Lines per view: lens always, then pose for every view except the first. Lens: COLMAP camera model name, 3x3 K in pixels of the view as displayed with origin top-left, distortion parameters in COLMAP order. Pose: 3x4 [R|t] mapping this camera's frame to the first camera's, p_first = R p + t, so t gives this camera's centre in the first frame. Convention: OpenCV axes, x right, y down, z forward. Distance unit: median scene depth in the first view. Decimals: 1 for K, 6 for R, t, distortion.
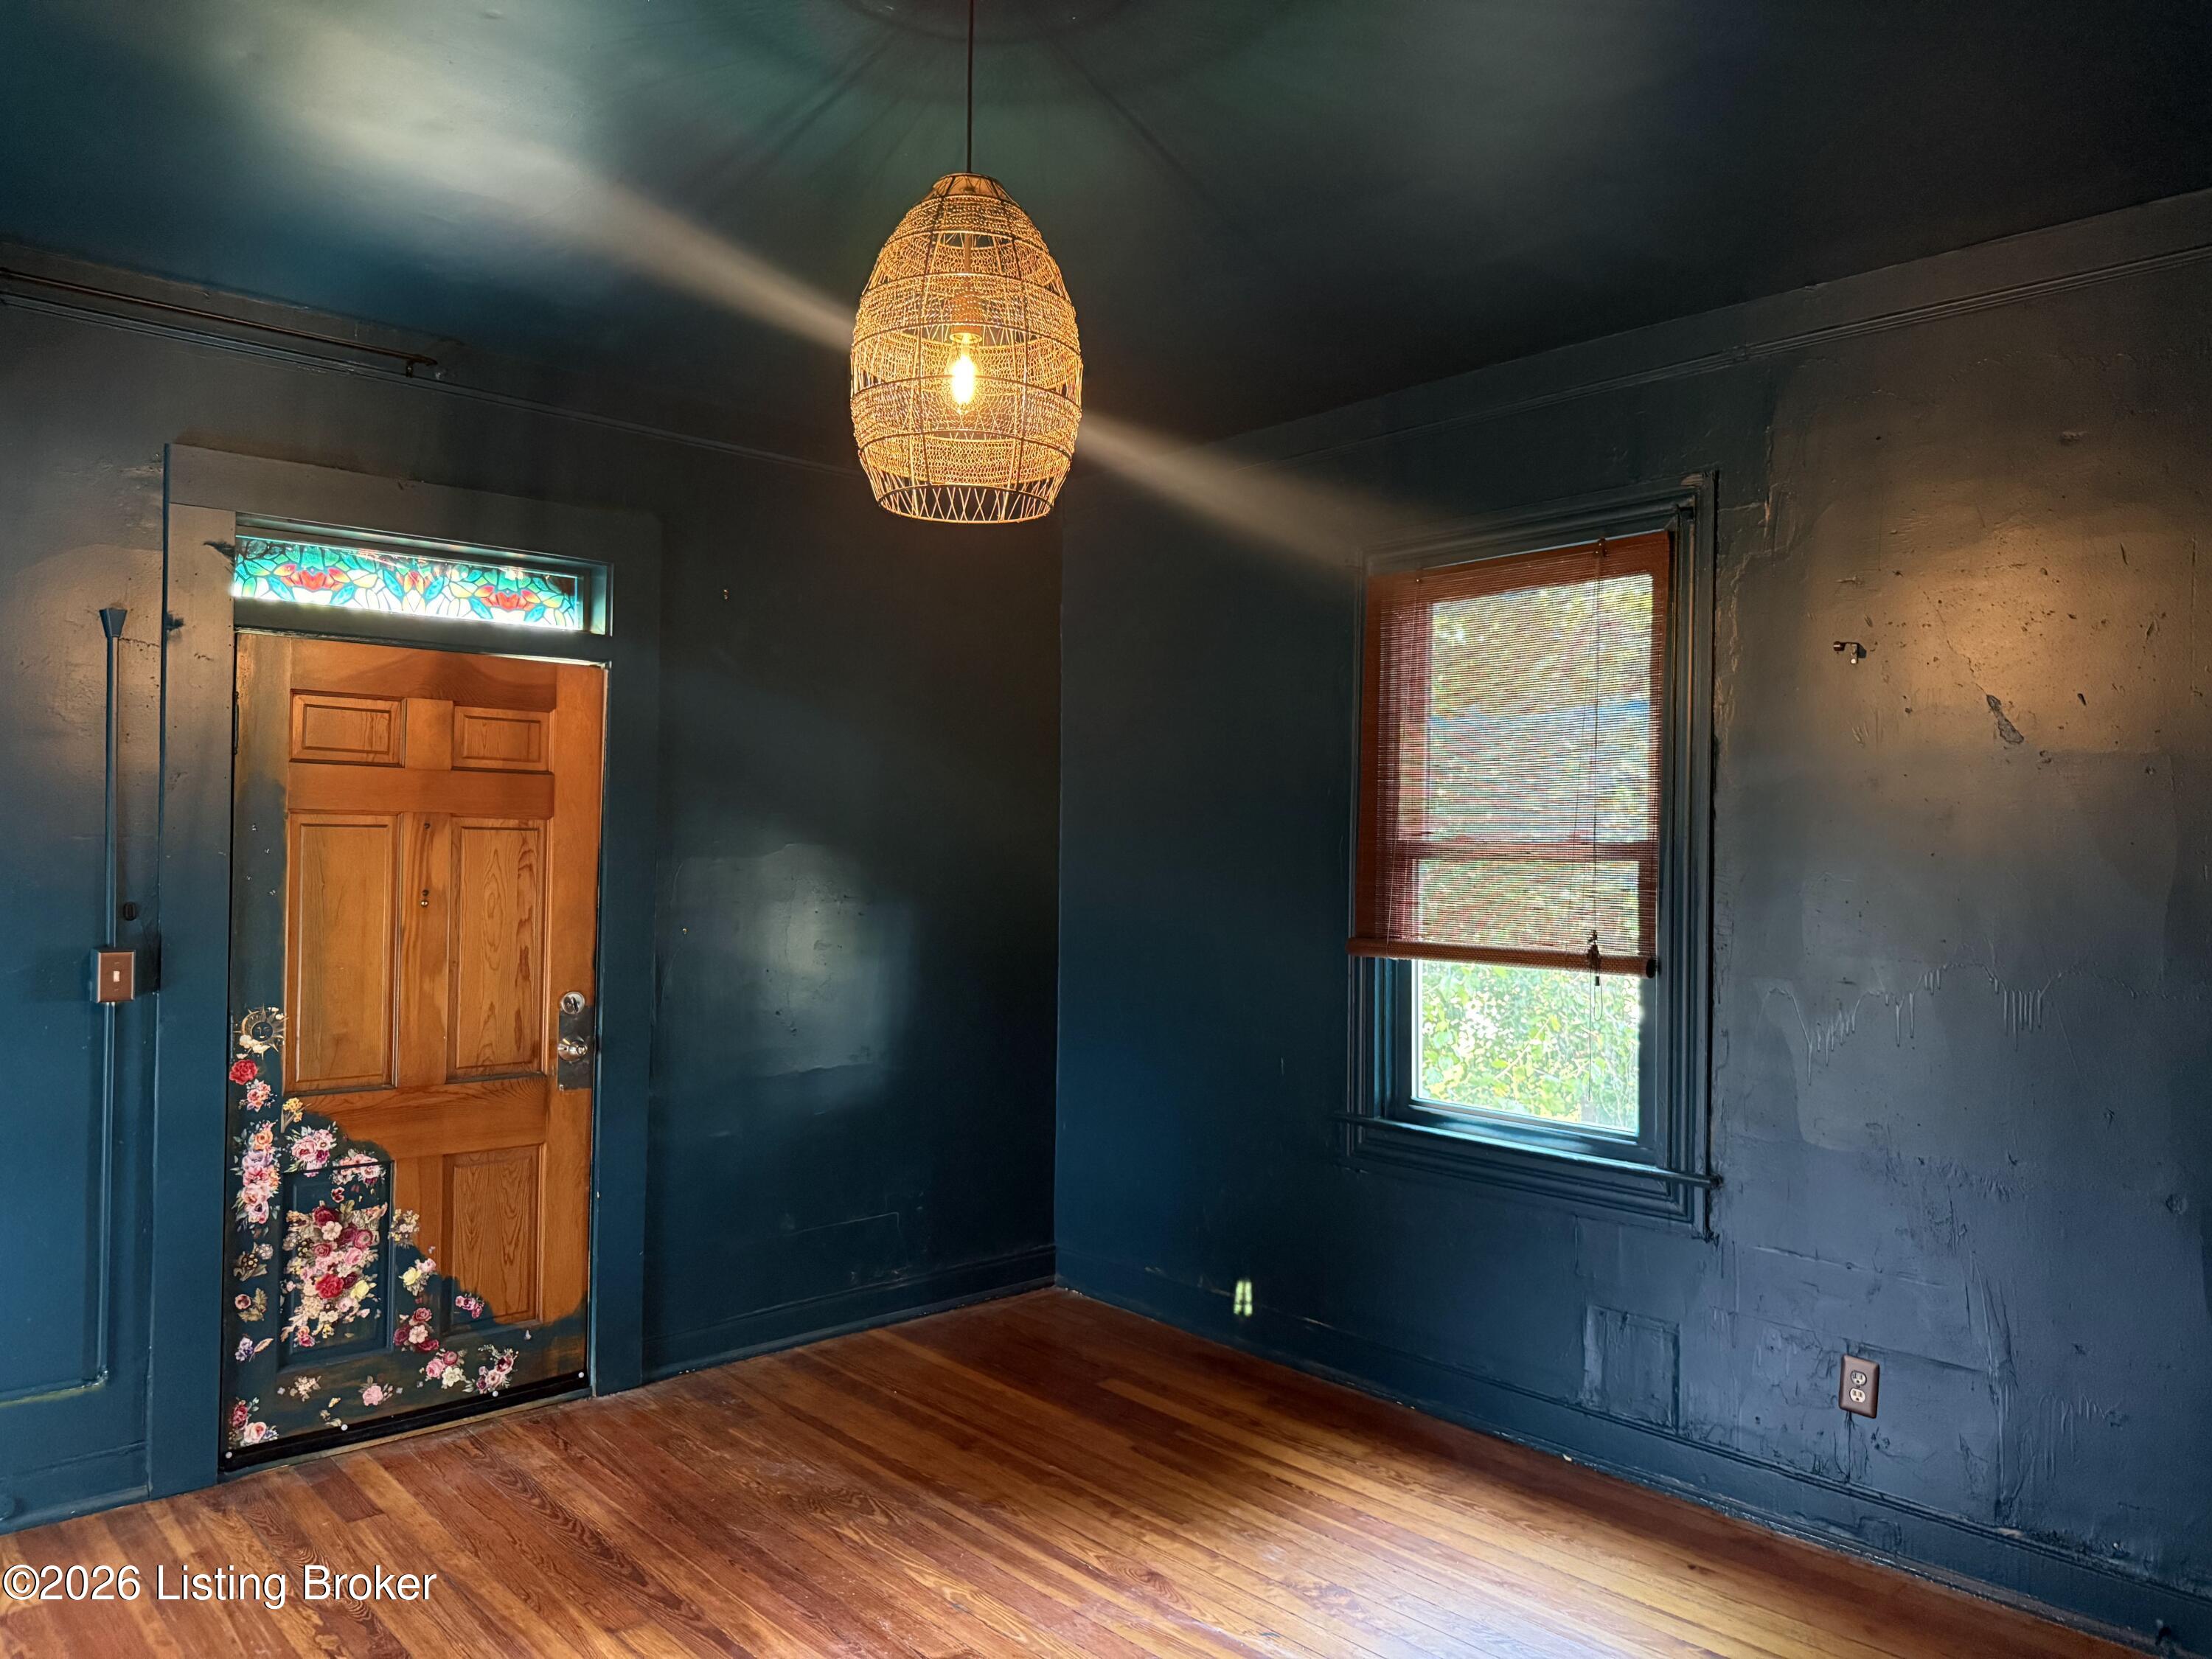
lens RADIAL K [[1558.7, 0, 1102.1], [0, 1558.7, 837.0], [0, 0, 1]] dist [0.121255, -0.196580]
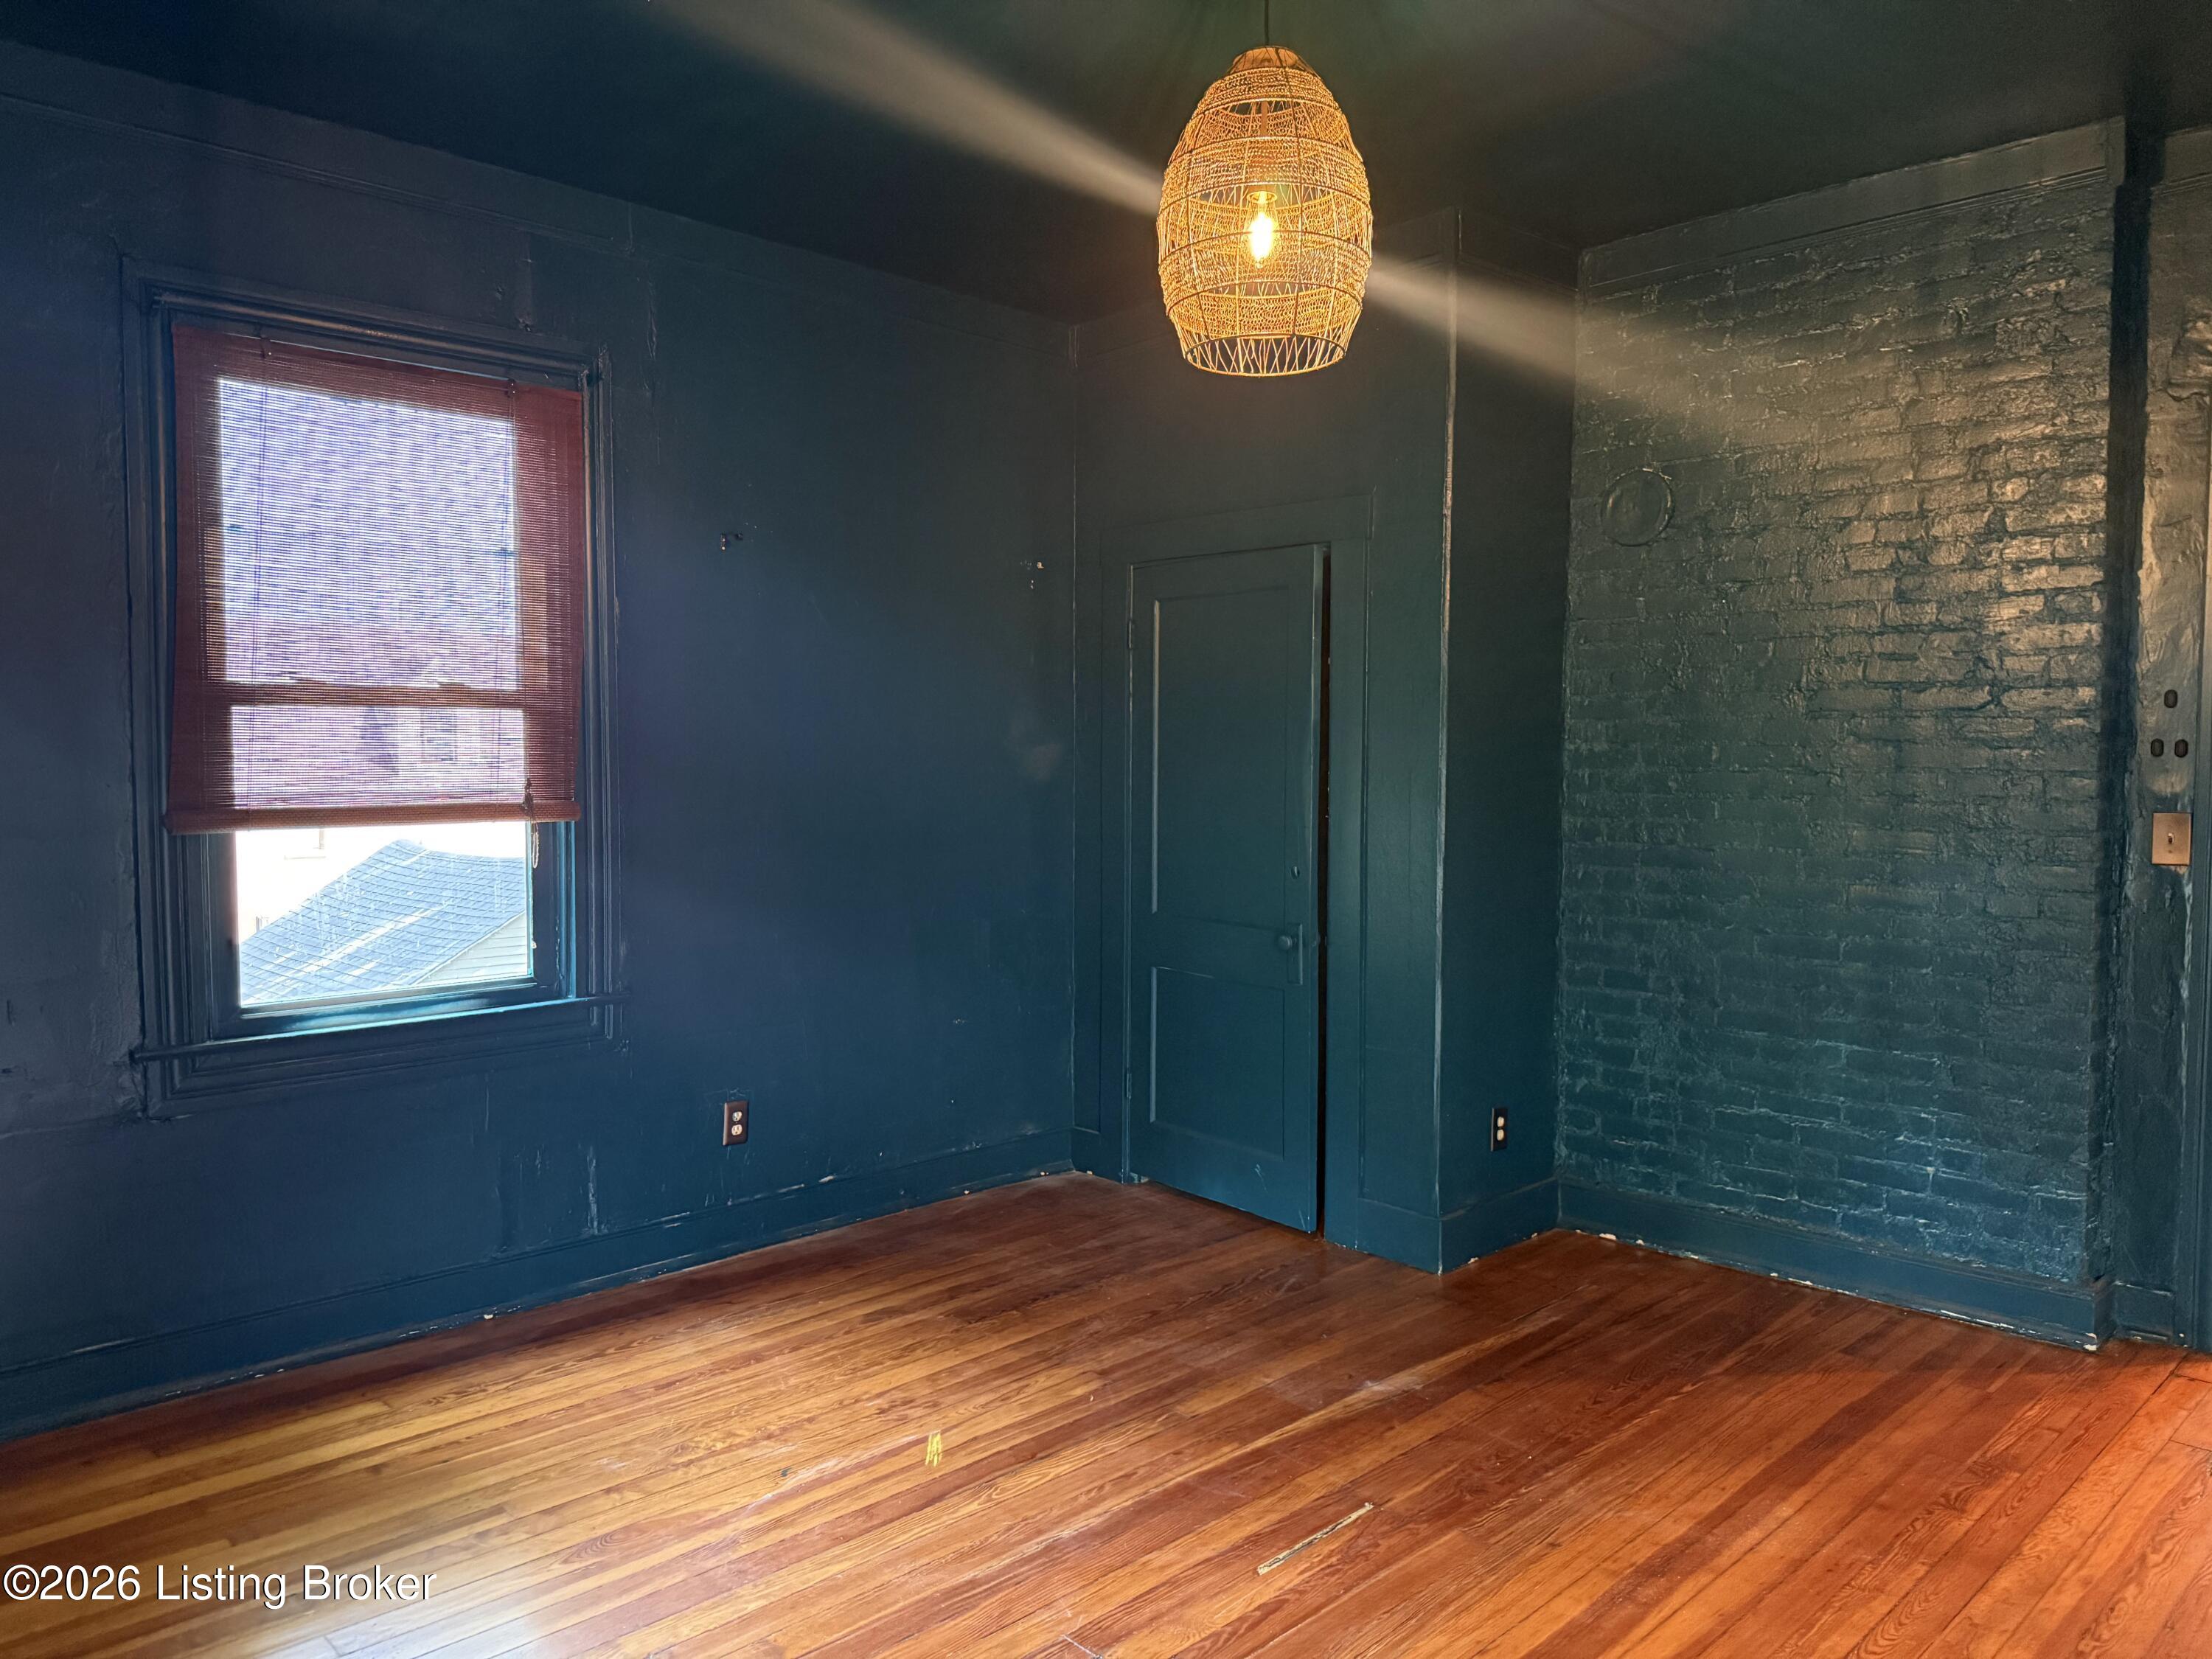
lens RADIAL K [[1558.7, 0, 1102.1], [0, 1558.7, 837.0], [0, 0, 1]] dist [0.121255, -0.196580]
pose [[-0.024148, -0.067227, 0.997445, -0.677398], [-0.001021, 0.997738, 0.067222, 0.028863], [-0.999708, 0.000605, -0.024162, 0.644207]]
